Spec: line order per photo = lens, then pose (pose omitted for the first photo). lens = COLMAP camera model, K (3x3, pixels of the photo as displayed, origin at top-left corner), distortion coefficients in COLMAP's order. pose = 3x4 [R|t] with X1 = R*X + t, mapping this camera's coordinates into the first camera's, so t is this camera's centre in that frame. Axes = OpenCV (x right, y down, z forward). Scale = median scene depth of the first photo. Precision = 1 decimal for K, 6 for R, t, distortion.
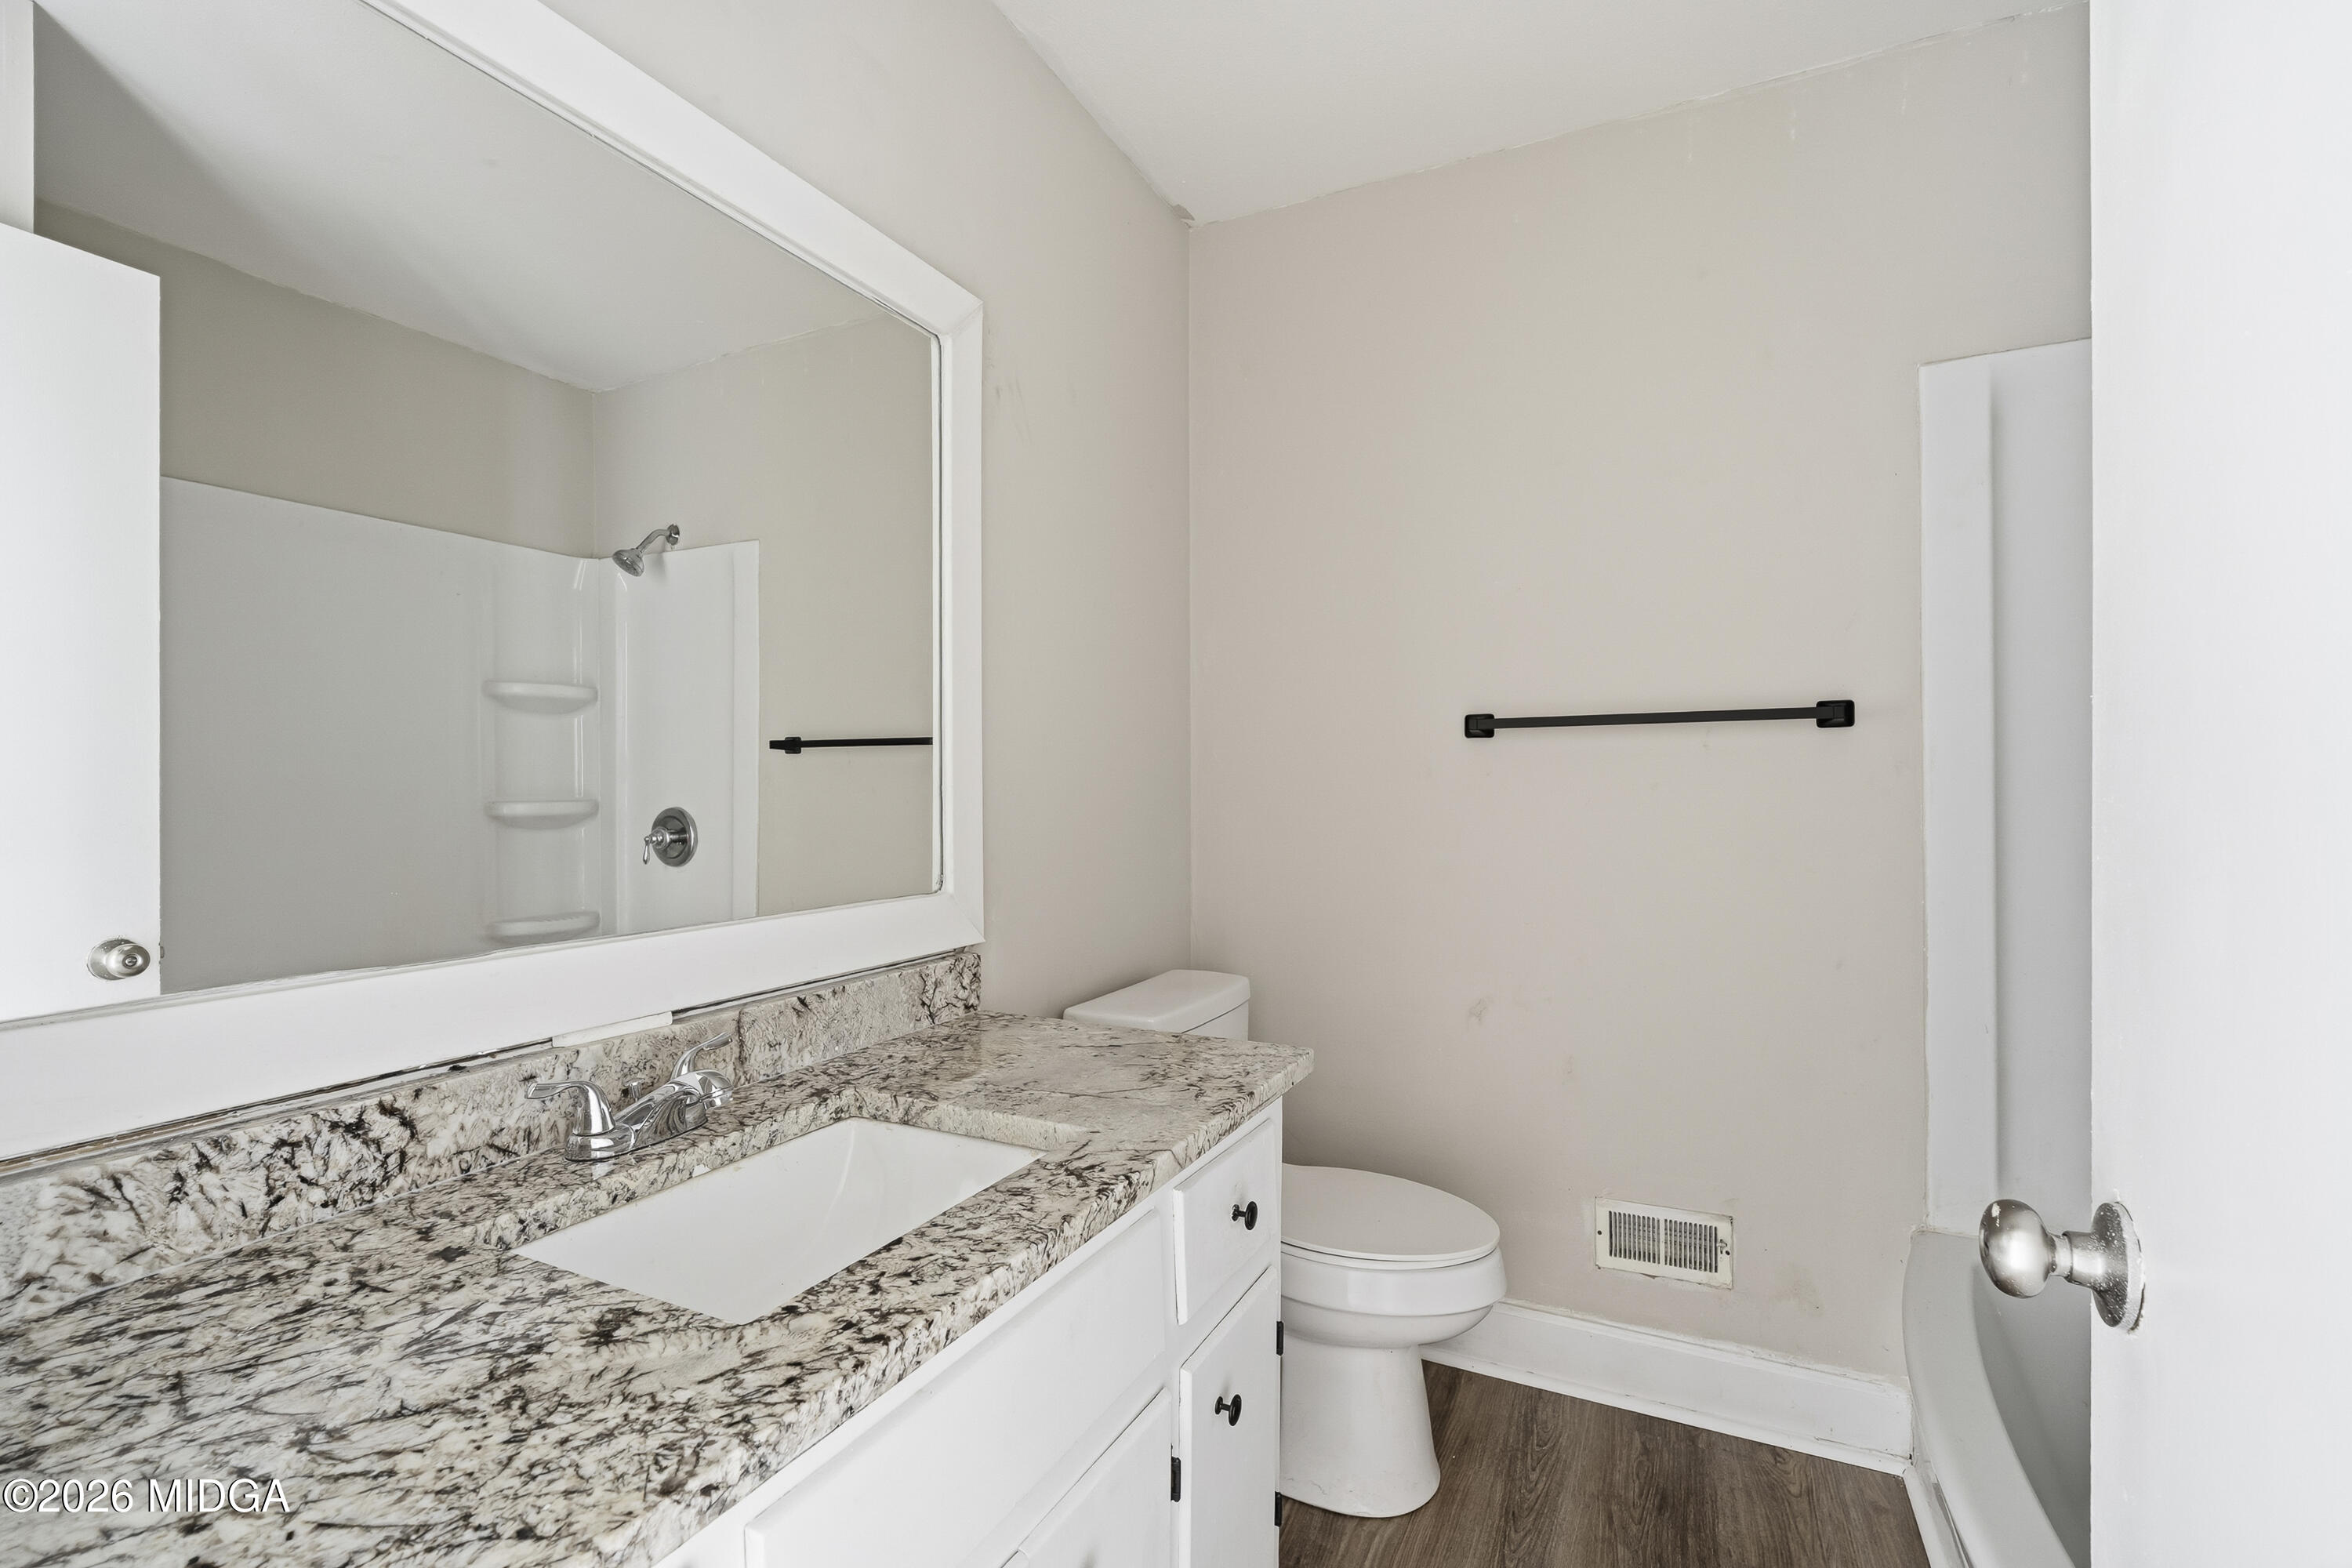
lens RADIAL K [[1053.6, 0, 1170.4], [0, 1053.6, 785.7], [0, 0, 1]] dist [-0.006939, 0.000611]
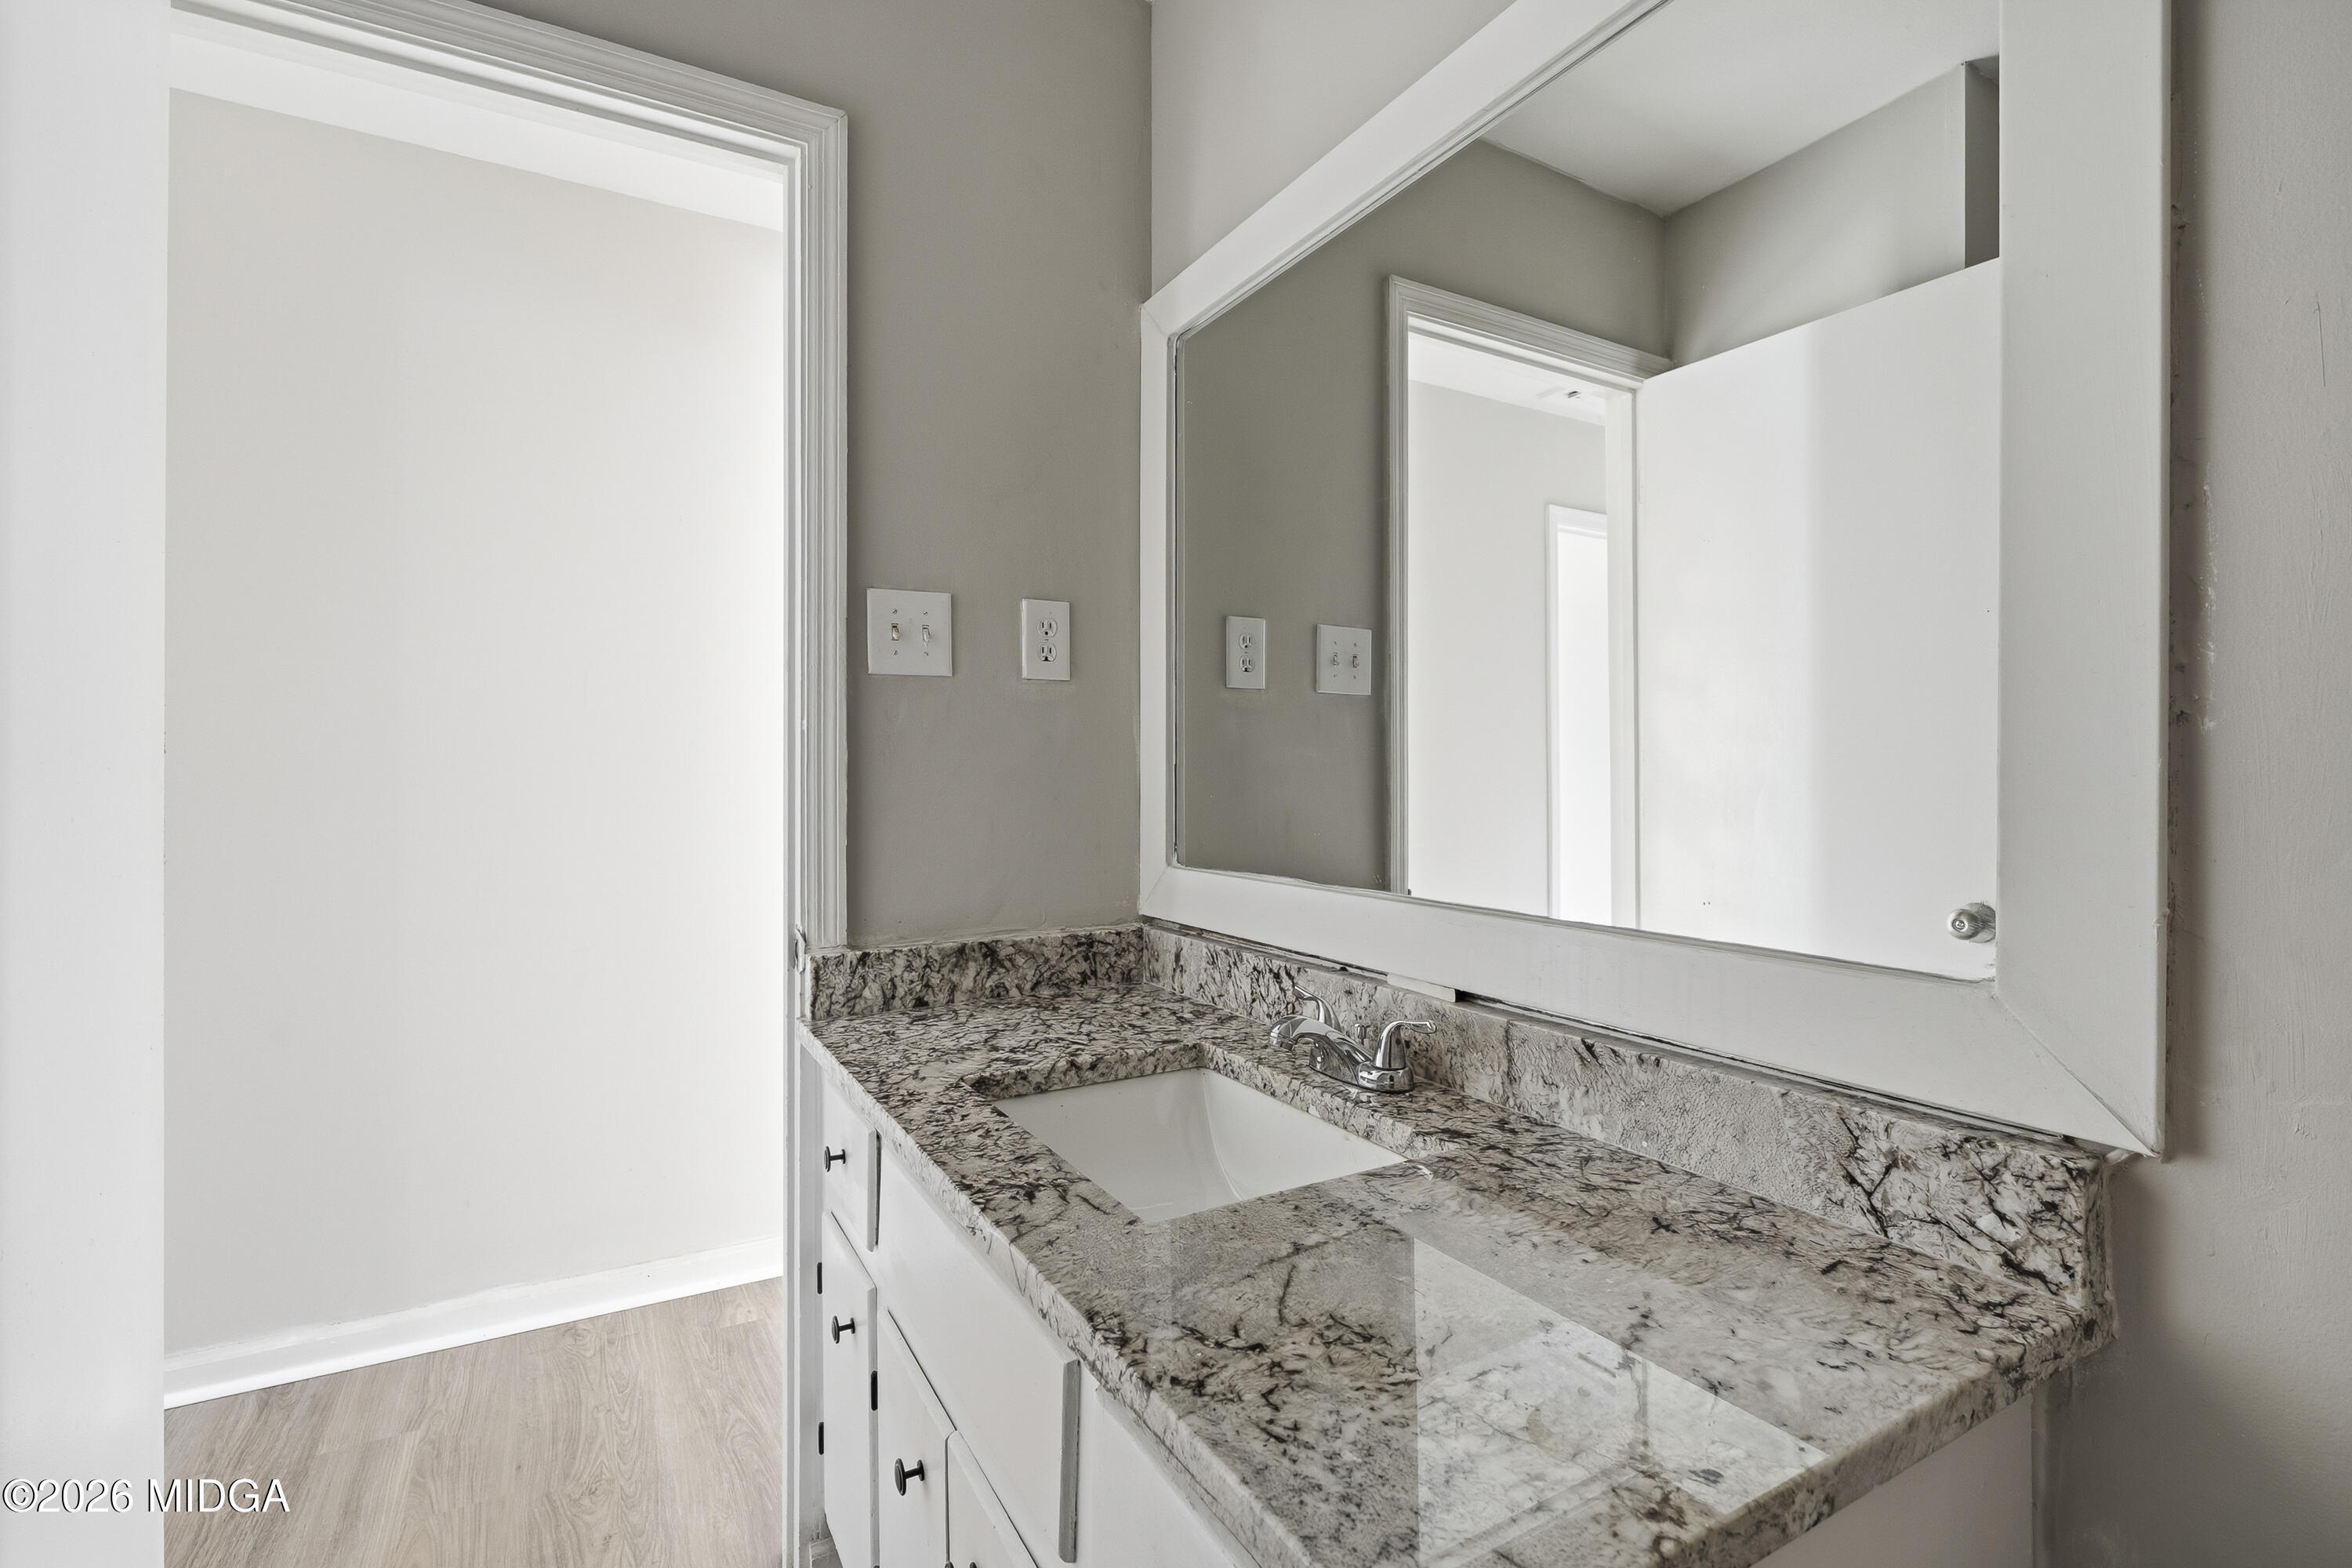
lens RADIAL K [[1053.6, 0, 1167.0], [0, 1053.6, 776.8], [0, 0, 1]] dist [-0.006939, 0.000611]
pose [[-0.555952, 0.006542, -0.831189, 0.616859], [0.005228, 0.999977, 0.004373, 0.013127], [0.831198, -0.001914, -0.555973, 1.669301]]
